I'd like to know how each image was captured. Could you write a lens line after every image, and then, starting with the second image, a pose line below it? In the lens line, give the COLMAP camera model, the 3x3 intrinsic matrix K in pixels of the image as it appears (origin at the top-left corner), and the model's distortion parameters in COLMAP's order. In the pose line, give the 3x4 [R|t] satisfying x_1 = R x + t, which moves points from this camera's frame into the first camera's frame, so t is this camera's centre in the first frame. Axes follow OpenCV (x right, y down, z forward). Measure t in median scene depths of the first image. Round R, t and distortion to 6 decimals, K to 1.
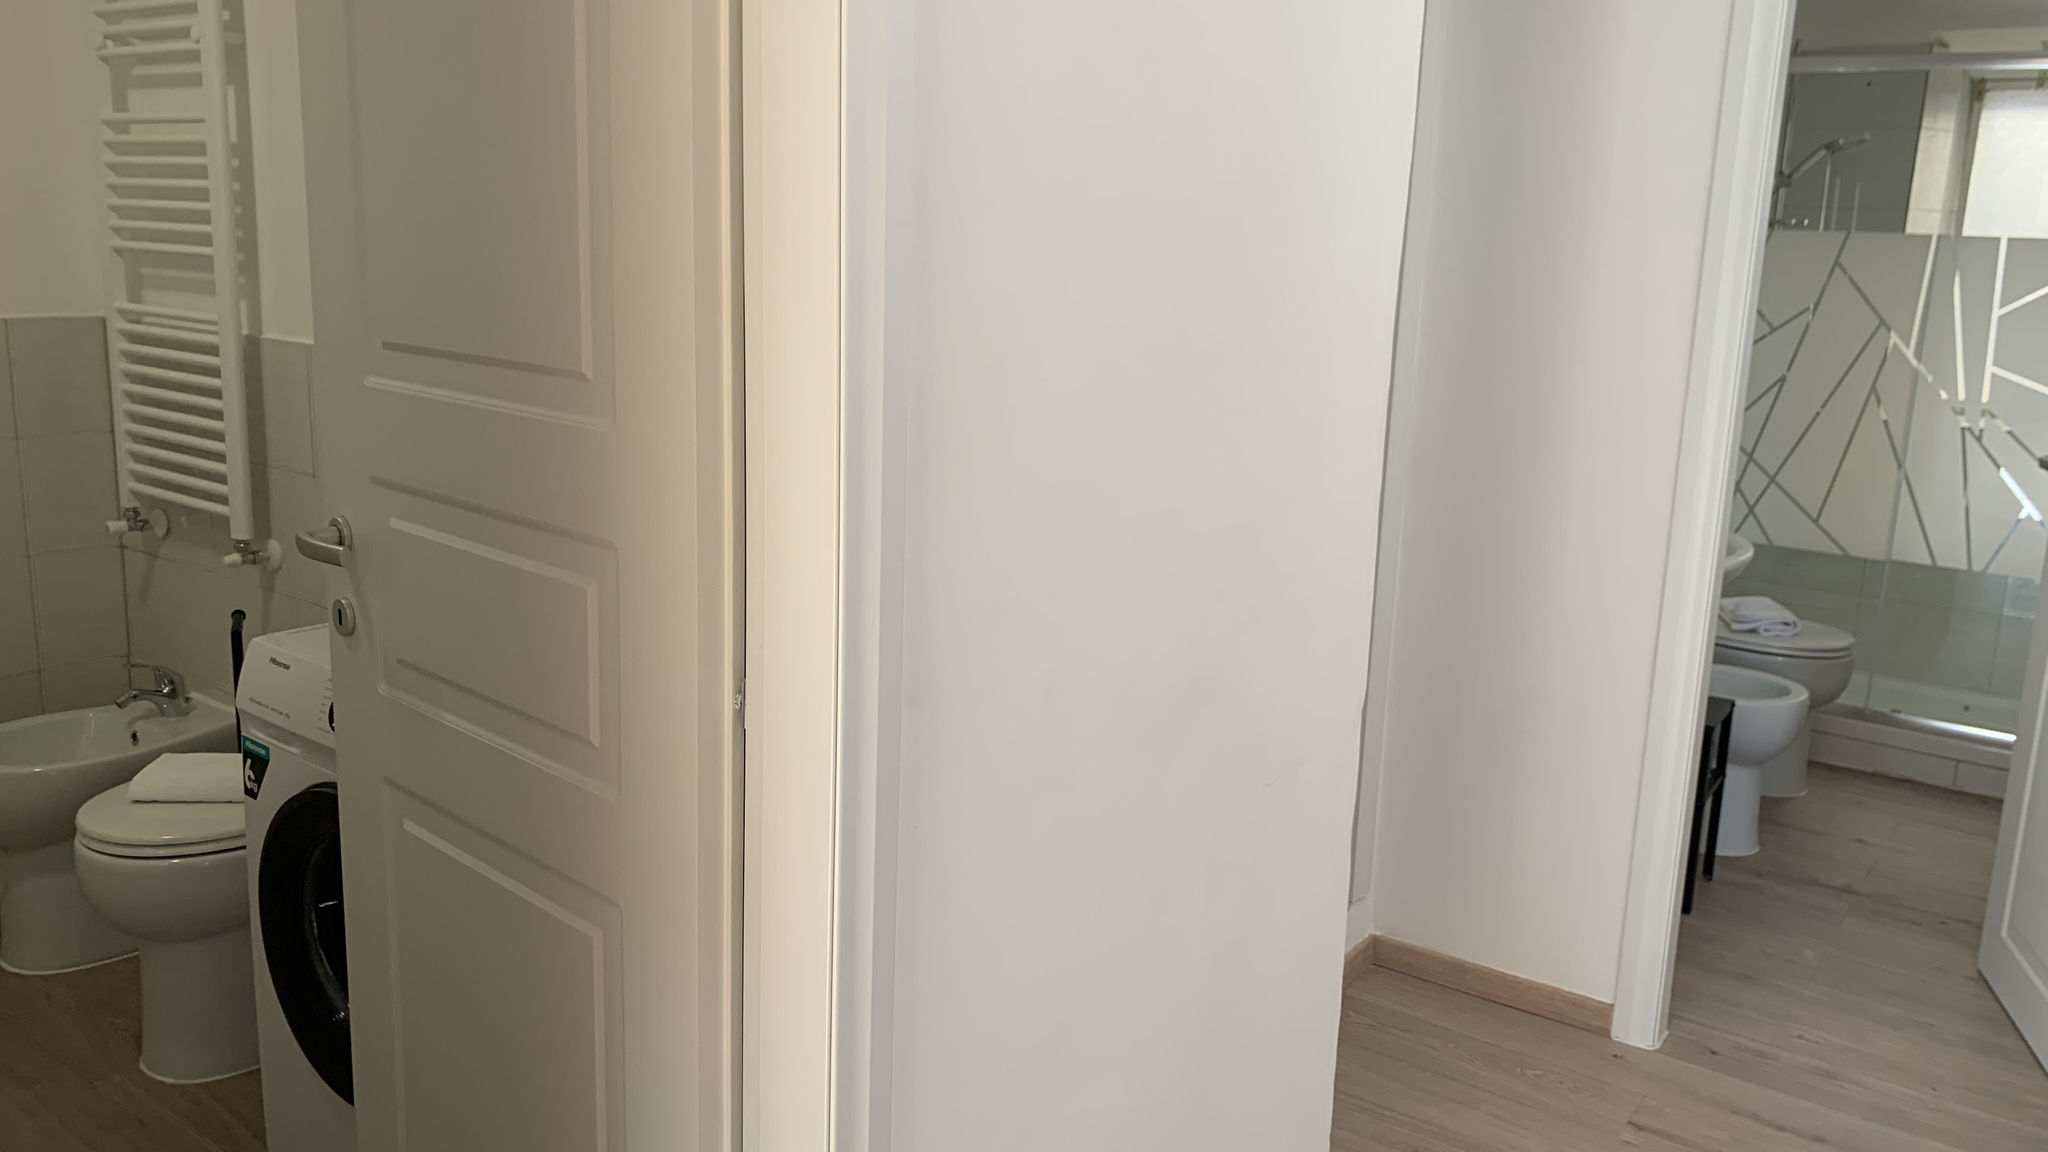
lens RADIAL K [[1542.3, 0, 1009.6], [0, 1542.3, 564.8], [0, 0, 1]] dist [0.097668, -0.150392]
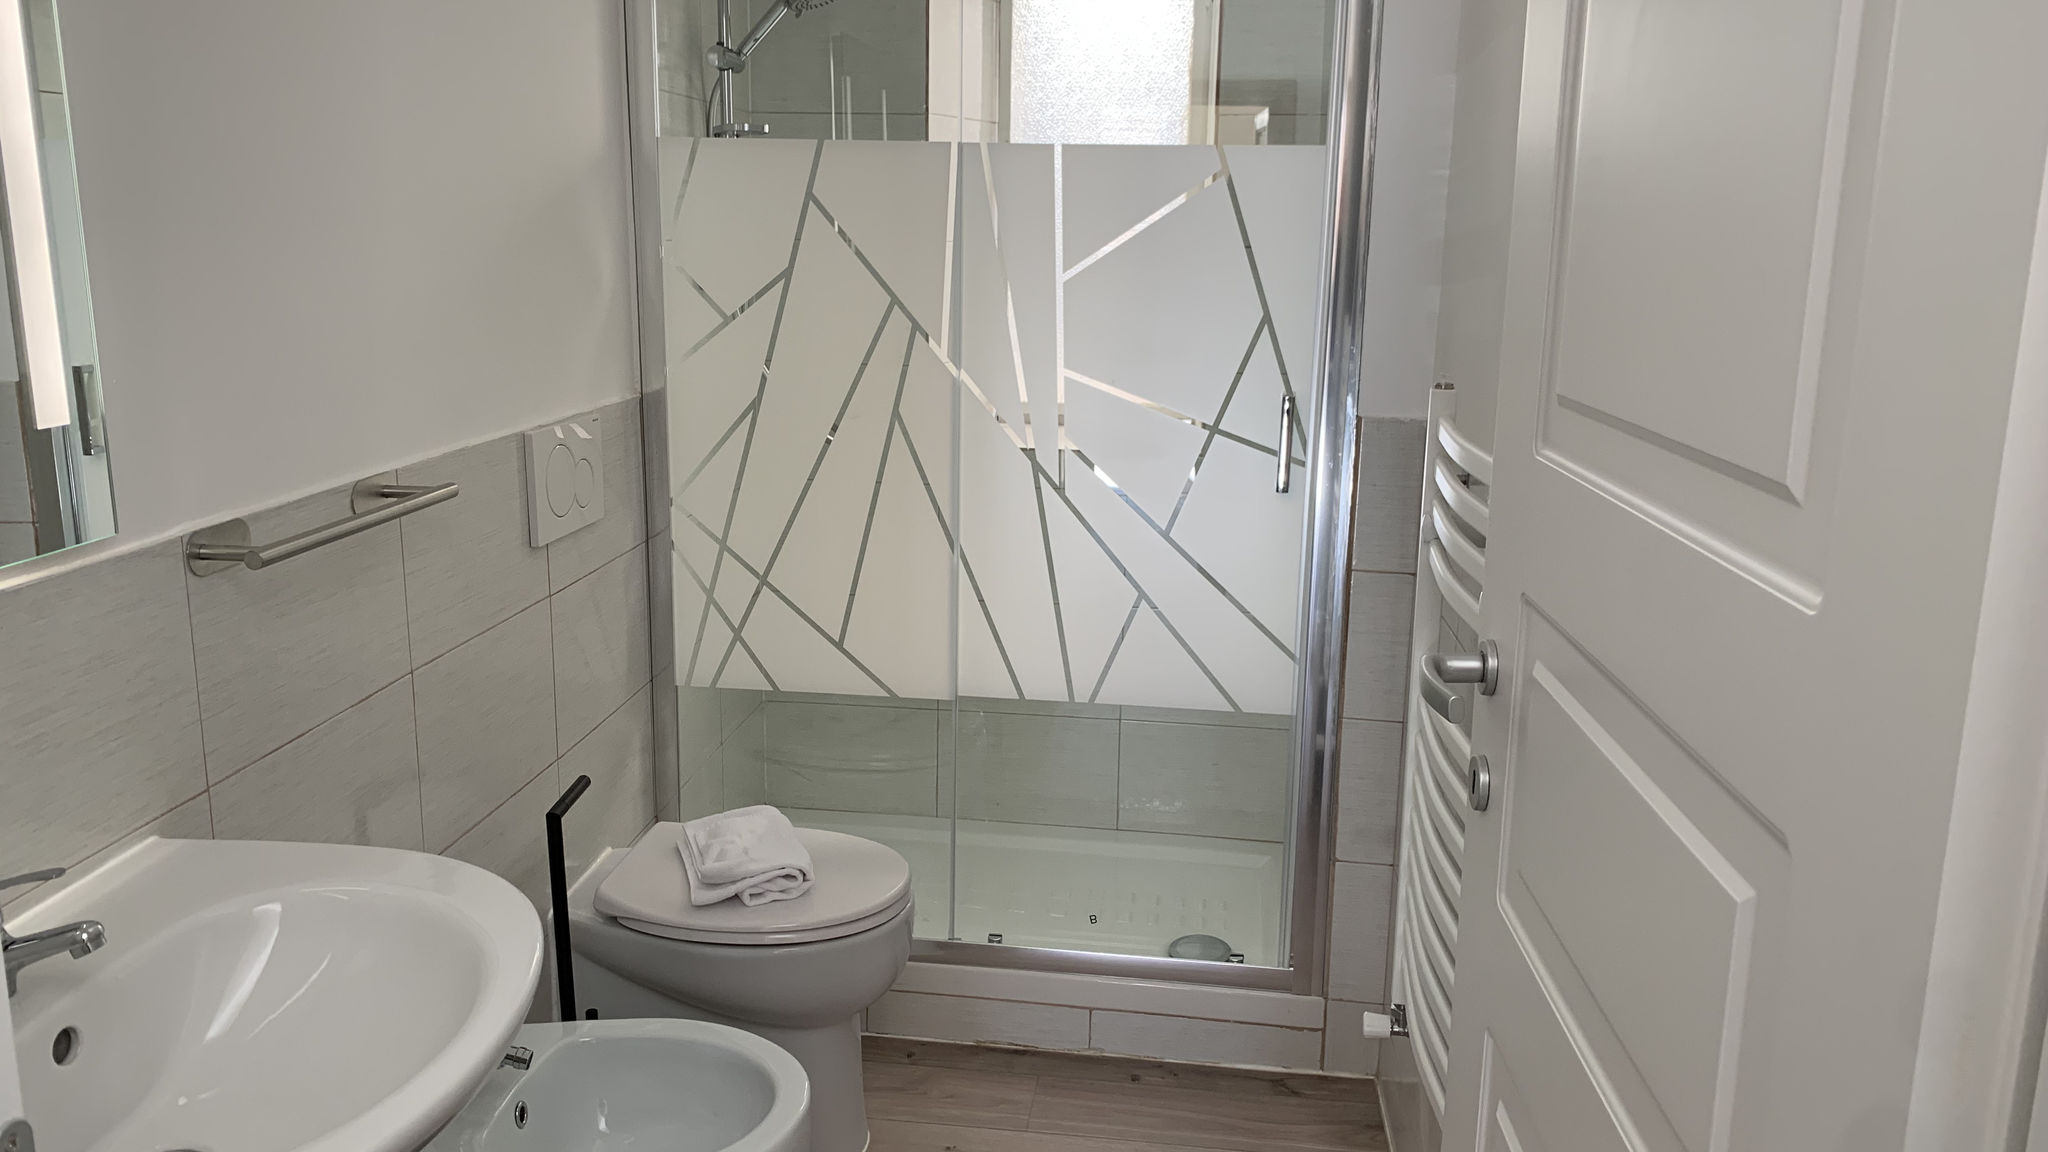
lens RADIAL K [[1542.3, 0, 1009.6], [0, 1542.3, 564.8], [0, 0, 1]] dist [0.097668, -0.150392]
pose [[0.873452, -0.127135, 0.470019, 0.312309], [0.114900, 0.991866, 0.054768, -0.083803], [-0.473159, 0.006168, 0.880955, 0.476020]]
